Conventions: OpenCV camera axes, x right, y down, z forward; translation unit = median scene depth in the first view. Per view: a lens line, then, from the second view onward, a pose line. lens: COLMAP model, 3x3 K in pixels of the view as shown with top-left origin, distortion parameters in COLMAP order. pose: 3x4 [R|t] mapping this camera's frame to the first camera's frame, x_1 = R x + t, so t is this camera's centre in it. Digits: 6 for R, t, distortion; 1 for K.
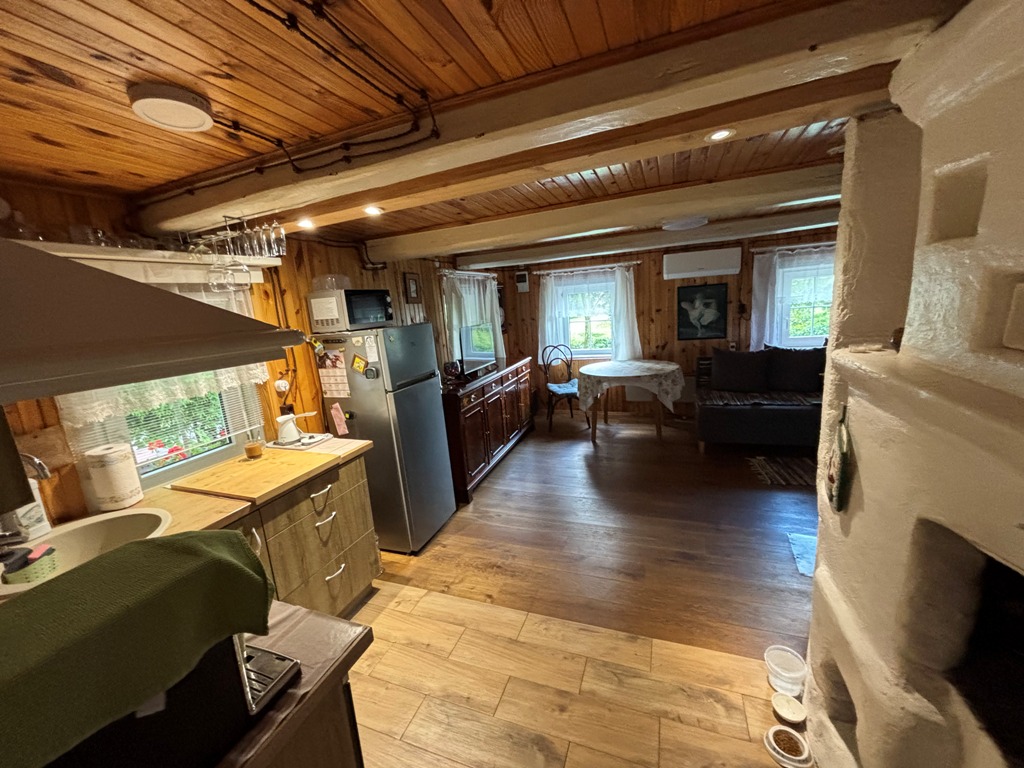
lens RADIAL K [[405.5, 0, 511.4], [0, 405.5, 384.5], [0, 0, 1]] dist [-0.001652, -0.000191]
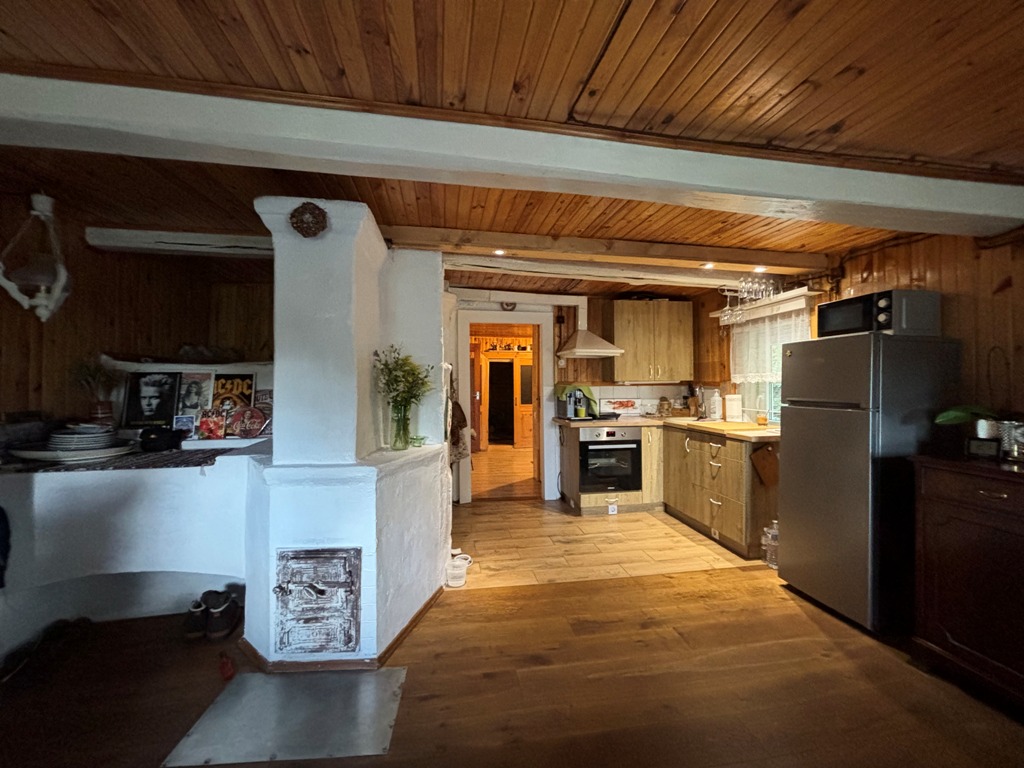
lens RADIAL K [[405.5, 0, 511.4], [0, 405.5, 384.5], [0, 0, 1]] dist [-0.001652, -0.000191]
pose [[-0.856277, 0.084546, -0.509550, 1.040626], [-0.033763, 0.975241, 0.218551, -0.299301], [0.515412, 0.204344, -0.832222, 1.914026]]
